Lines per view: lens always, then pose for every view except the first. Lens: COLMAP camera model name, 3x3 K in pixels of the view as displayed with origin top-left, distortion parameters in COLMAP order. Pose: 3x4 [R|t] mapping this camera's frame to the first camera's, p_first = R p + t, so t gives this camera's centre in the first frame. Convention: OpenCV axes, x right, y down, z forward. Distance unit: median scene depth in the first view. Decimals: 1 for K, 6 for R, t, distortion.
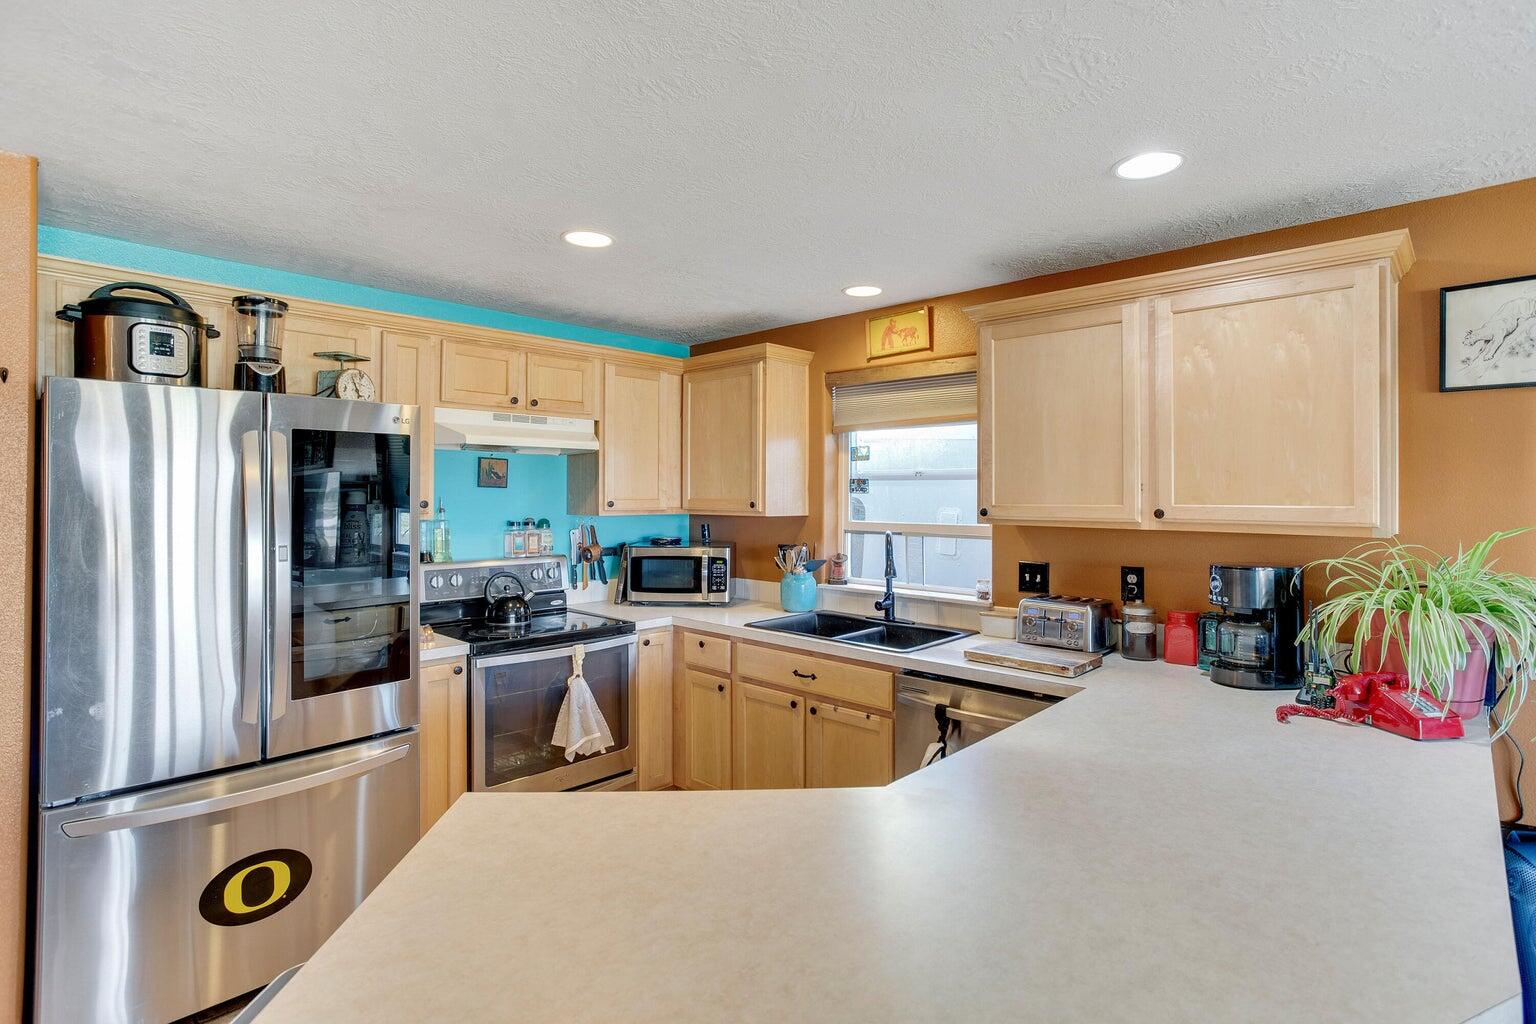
lens RADIAL K [[754.2, 0, 773.6], [0, 754.2, 485.6], [0, 0, 1]] dist [-0.044064, 0.026247]
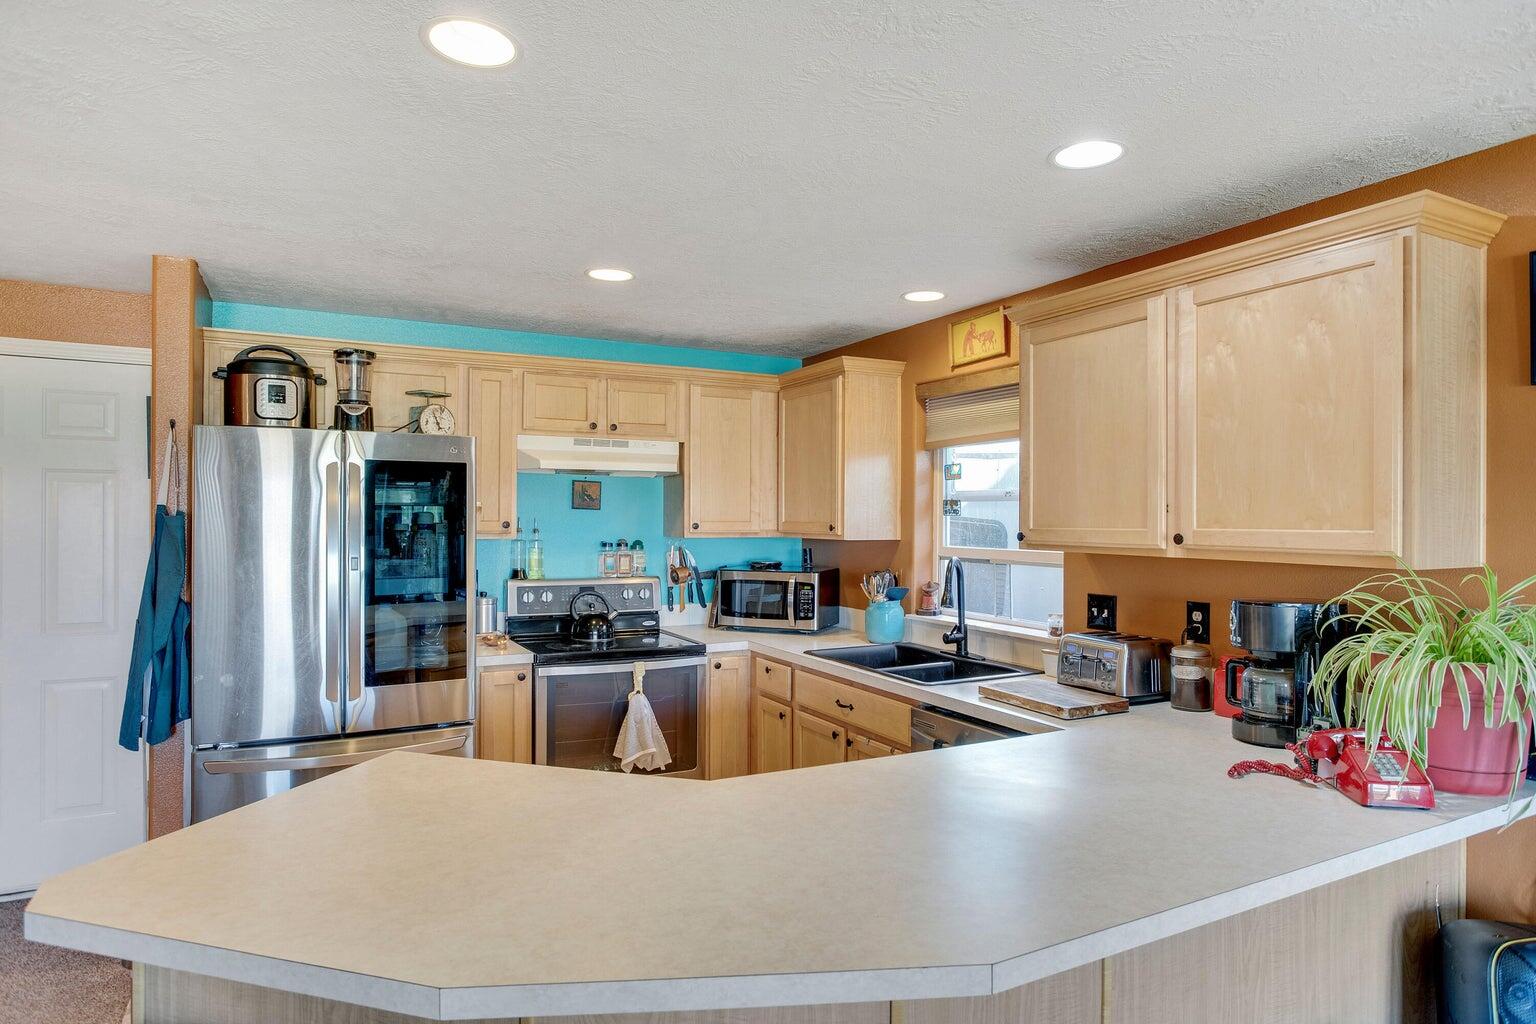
lens RADIAL K [[892.3, 0, 773.3], [0, 892.3, 512.1], [0, 0, 1]] dist [-0.038881, 0.018655]
pose [[0.946213, 0.000483, -0.323545, 0.310162], [0.000968, 0.999990, 0.004325, 0.001294], [0.323544, -0.004406, 0.946203, -0.095671]]
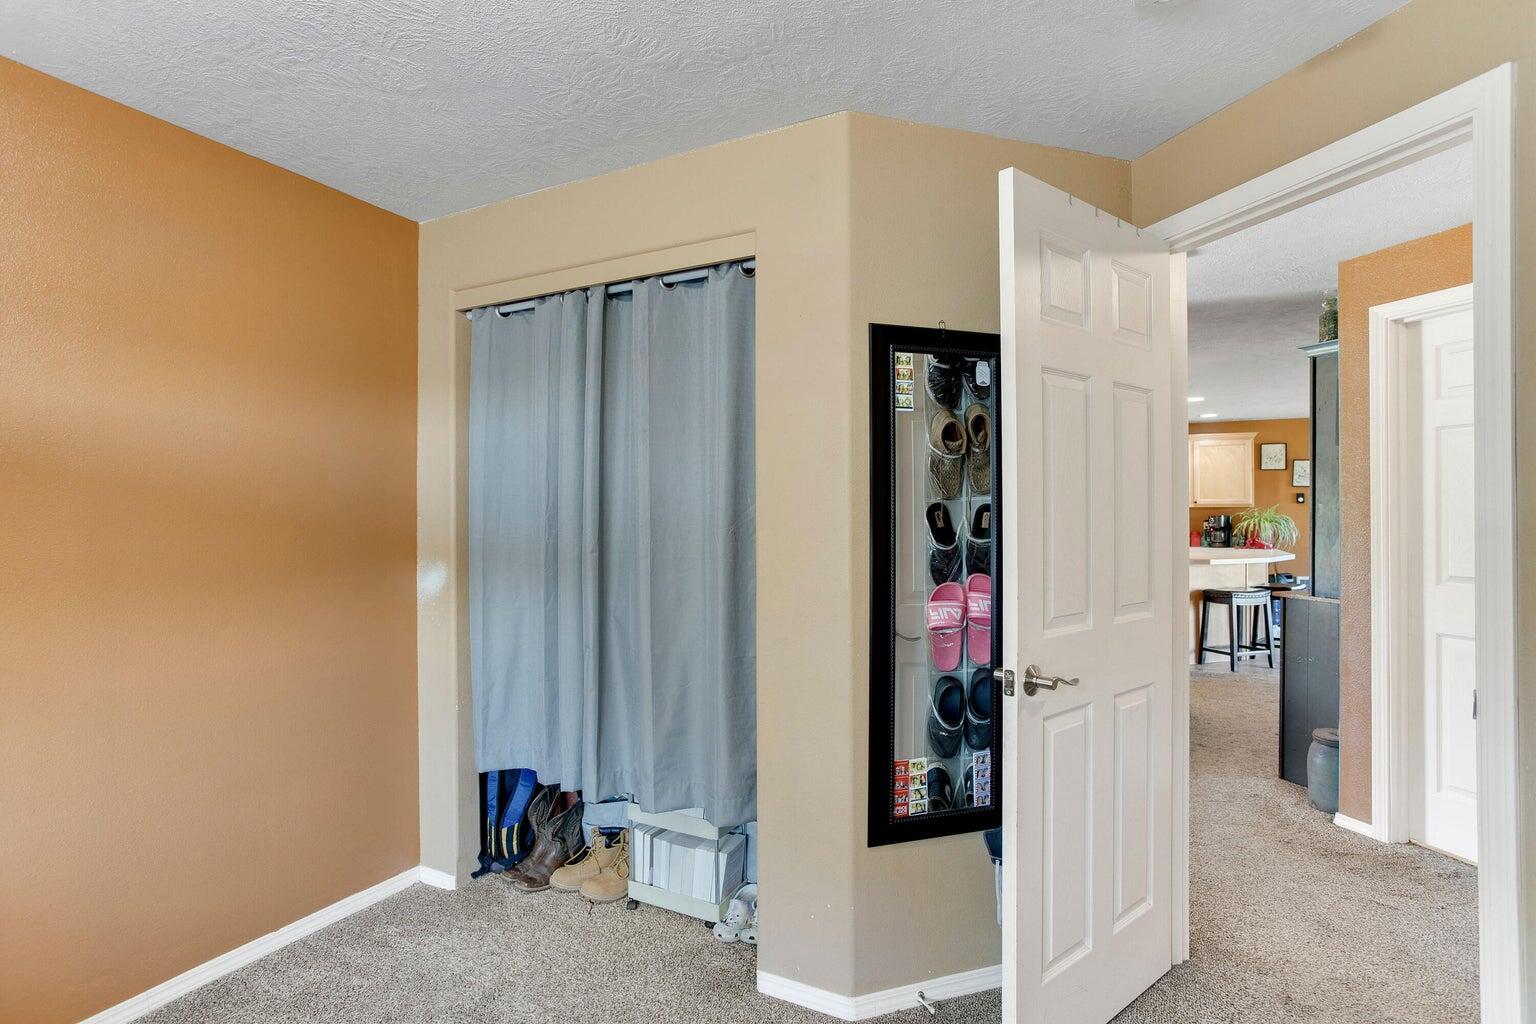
lens RADIAL K [[754.2, 0, 773.2], [0, 754.2, 505.7], [0, 0, 1]] dist [-0.044064, 0.026247]
pose [[0.963828, -0.003291, 0.266504, -1.822947], [0.002939, 0.999994, 0.001719, 0.031868], [-0.266508, -0.000874, 0.963832, -1.453765]]
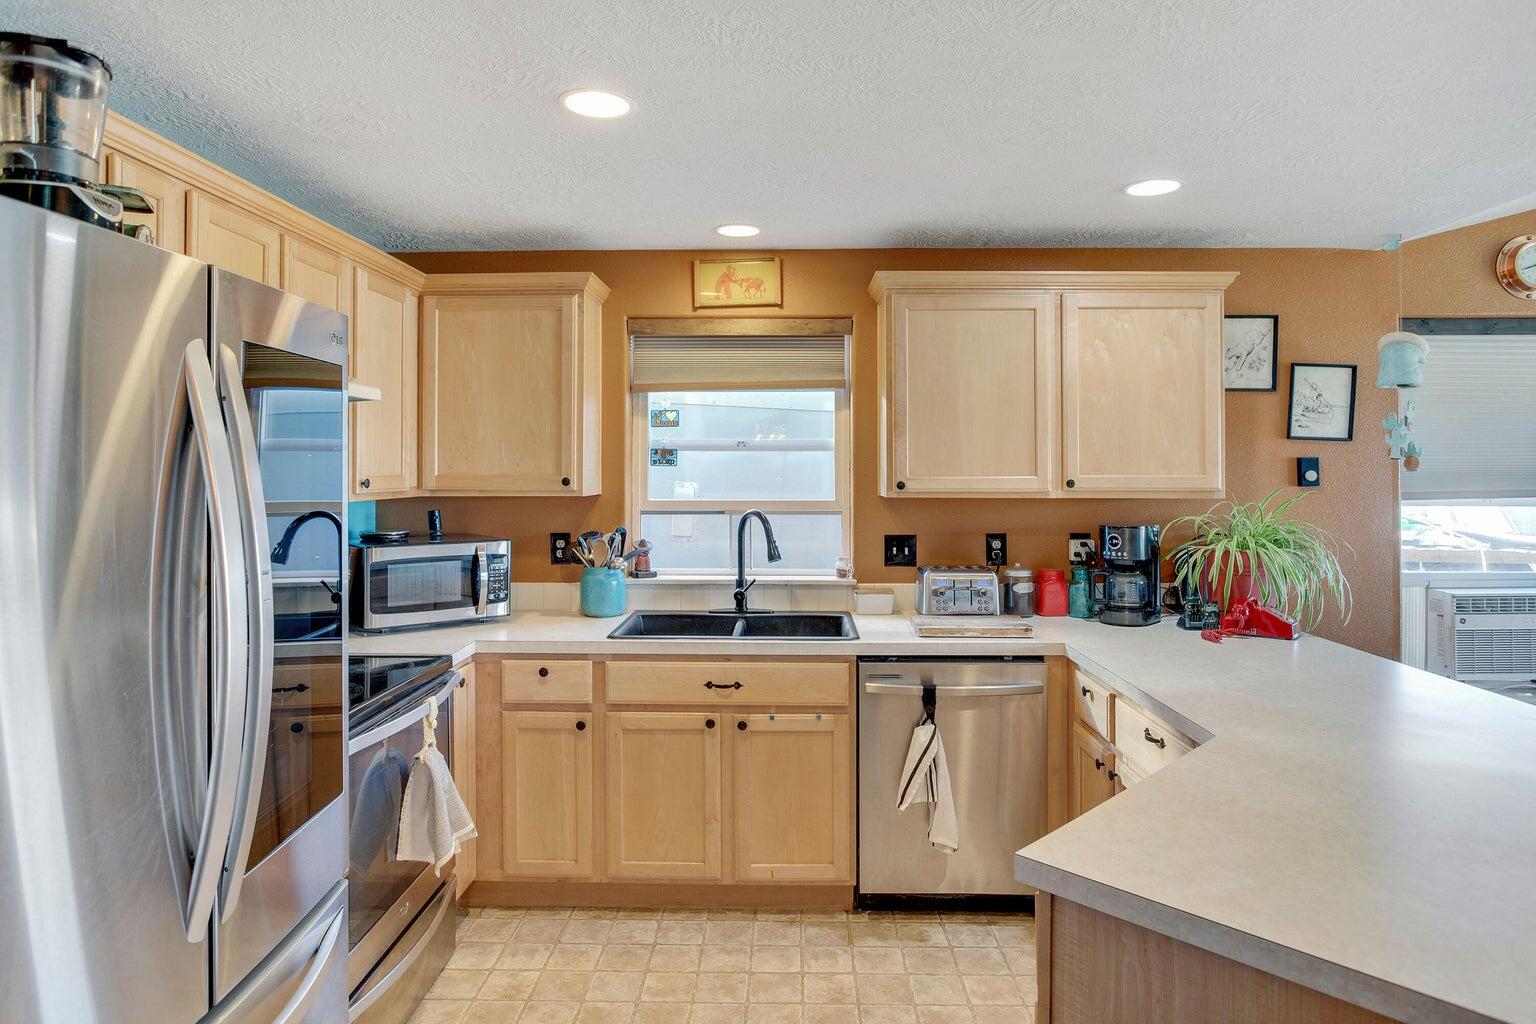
lens RADIAL K [[892.3, 0, 770.7], [0, 892.3, 460.3], [0, 0, 1]] dist [-0.038881, 0.018655]
pose [[0.744650, 0.002632, 0.667450, -0.553783], [-0.005248, 0.999984, 0.001912, 0.001642], [-0.667434, -0.004927, 0.744652, 0.227978]]
